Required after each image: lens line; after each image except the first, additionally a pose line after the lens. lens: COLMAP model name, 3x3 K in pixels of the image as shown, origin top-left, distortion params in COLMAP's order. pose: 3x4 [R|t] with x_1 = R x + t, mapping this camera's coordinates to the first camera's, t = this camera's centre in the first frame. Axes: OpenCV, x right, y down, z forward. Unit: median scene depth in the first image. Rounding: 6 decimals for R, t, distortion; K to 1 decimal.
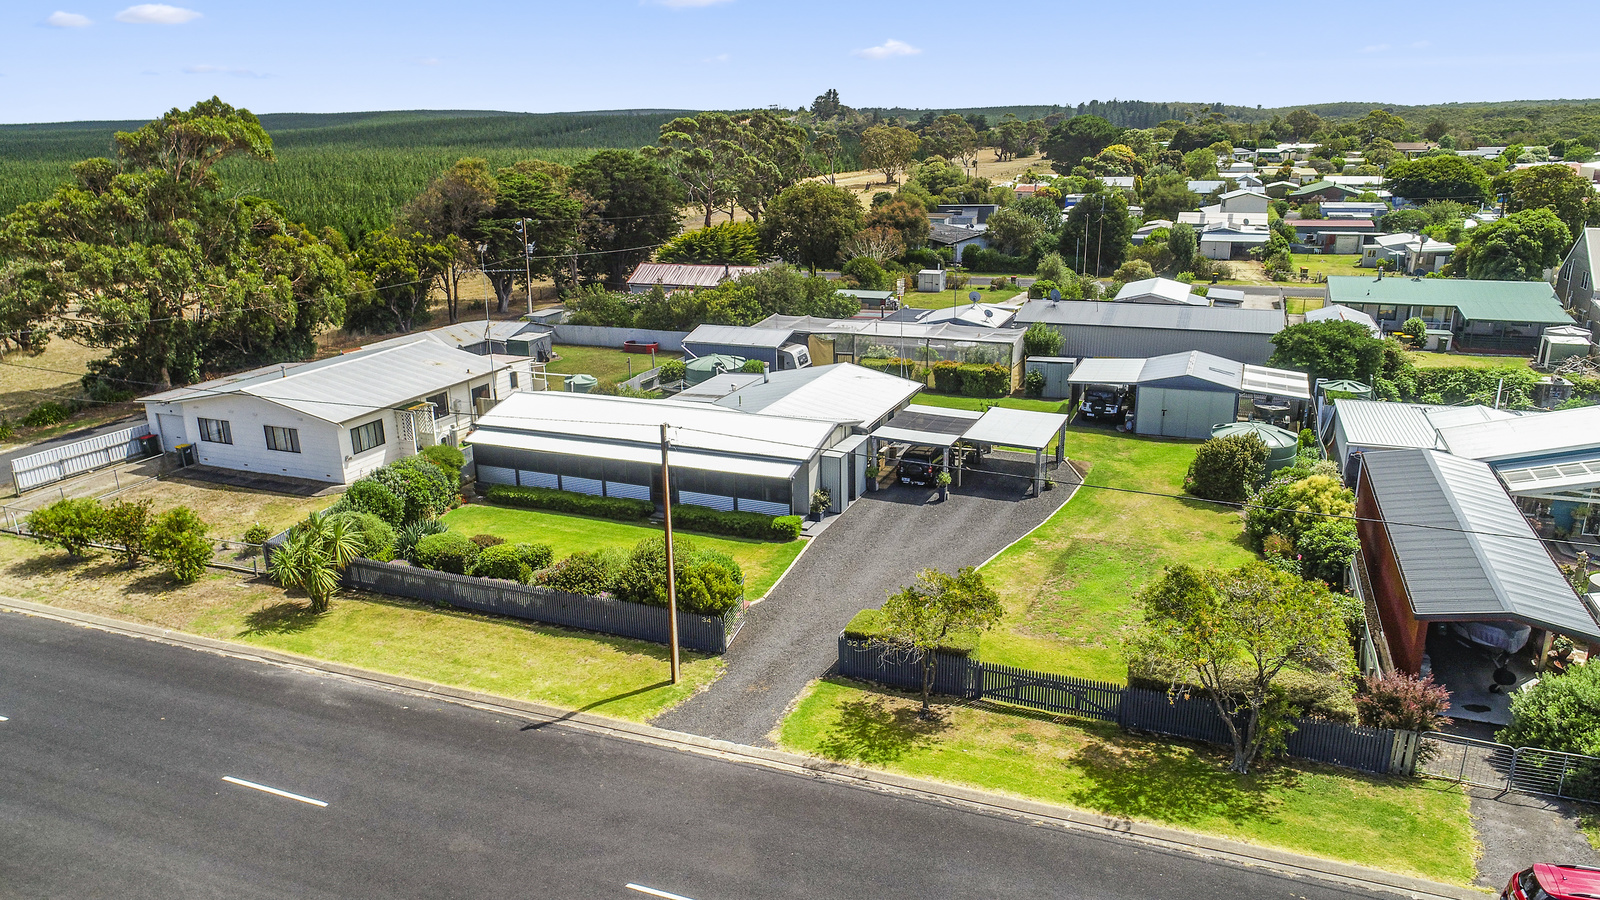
lens RADIAL K [[1065.4, 0, 800.0], [0, 1065.4, 450.0], [0, 0, 1]] dist [-0.004236, -0.001886]
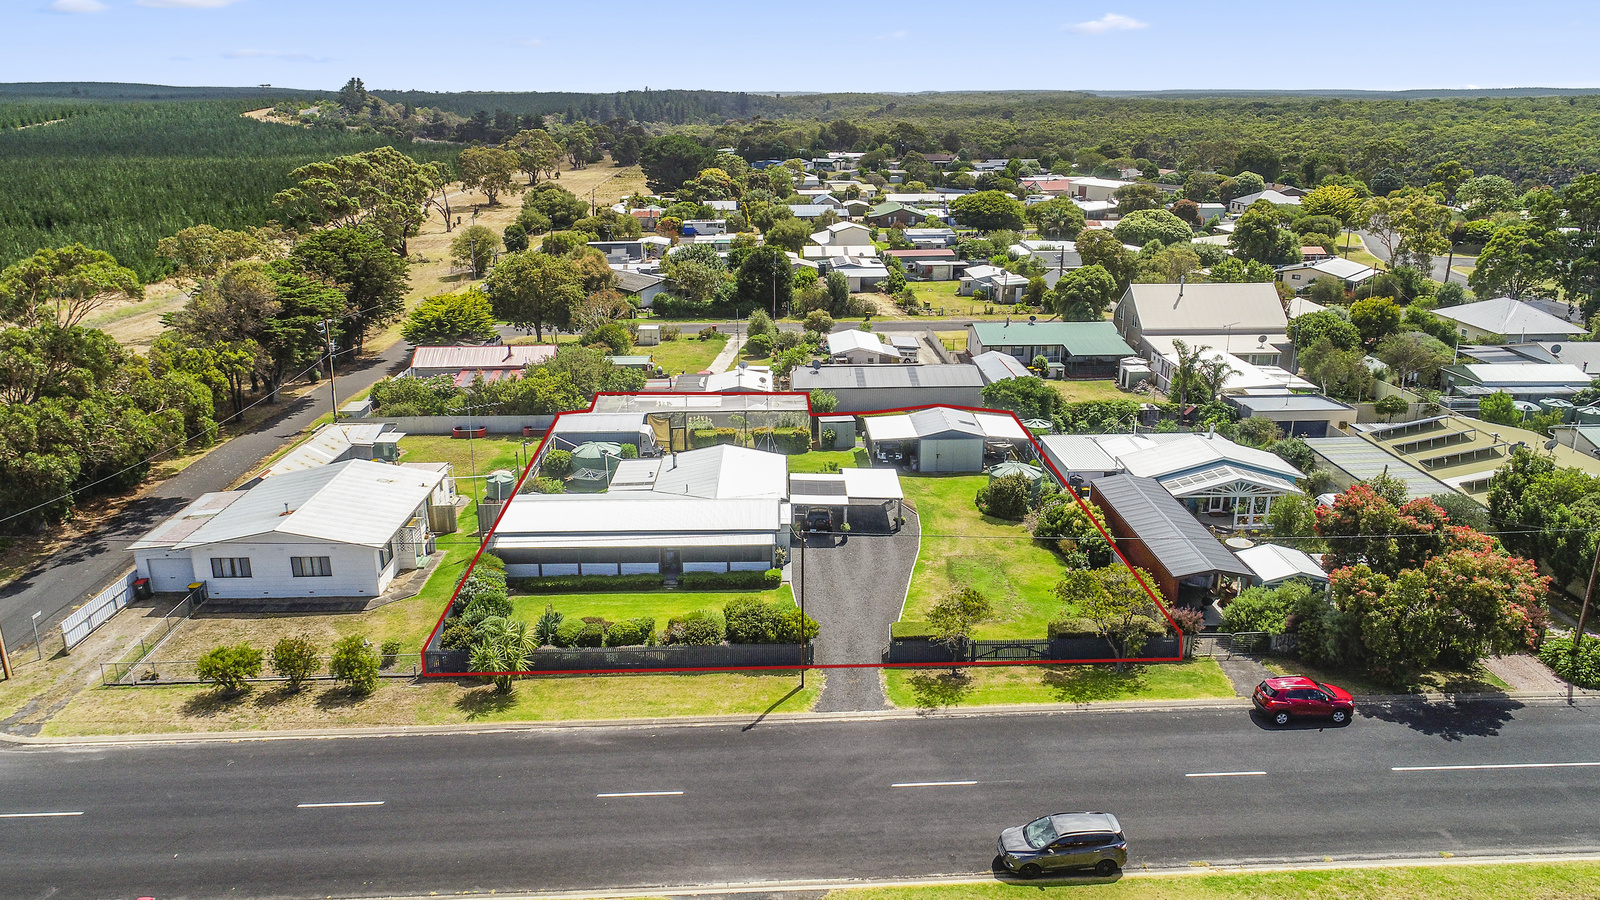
lens RADIAL K [[1114.8, 0, 800.0], [0, 1114.8, 450.0], [0, 0, 1]] dist [-0.001141, -0.003191]
pose [[0.914269, -0.107333, 0.390630, -0.490354], [0.105375, 0.994079, 0.026512, -0.121471], [-0.391163, 0.016924, 0.920166, -0.369131]]
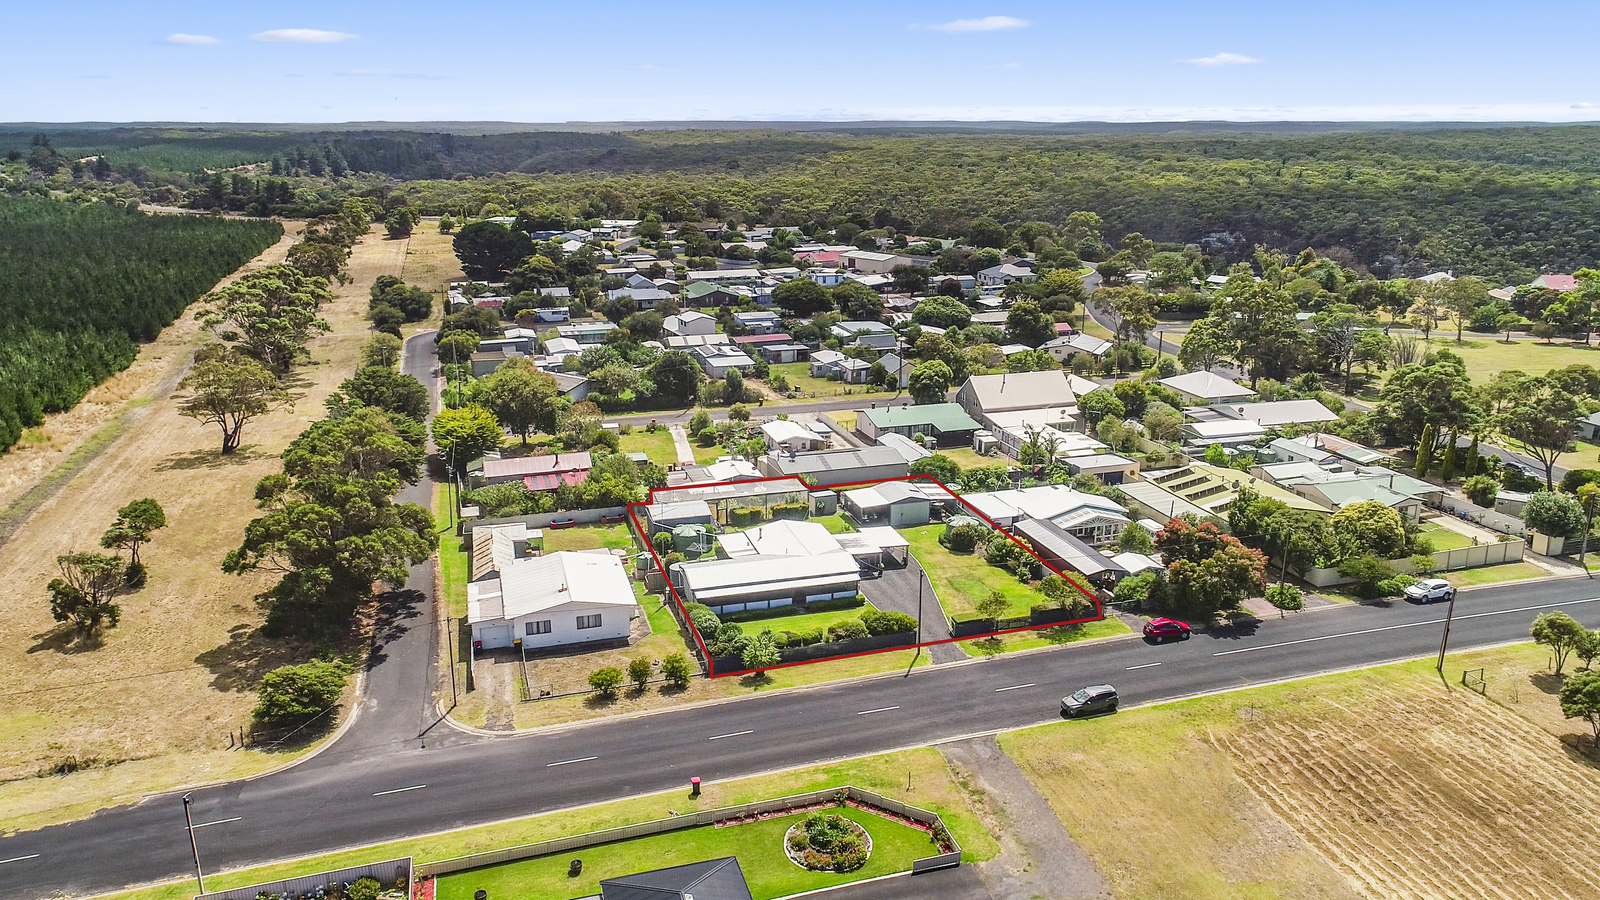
lens RADIAL K [[1141.5, 0, 800.0], [0, 1141.5, 450.0], [0, 0, 1]] dist [0.001202, -0.000931]
pose [[0.779577, -0.155242, 0.606762, -1.460959], [0.171702, 0.984651, 0.031322, -0.327259], [-0.602311, 0.079765, 0.794266, -0.900995]]
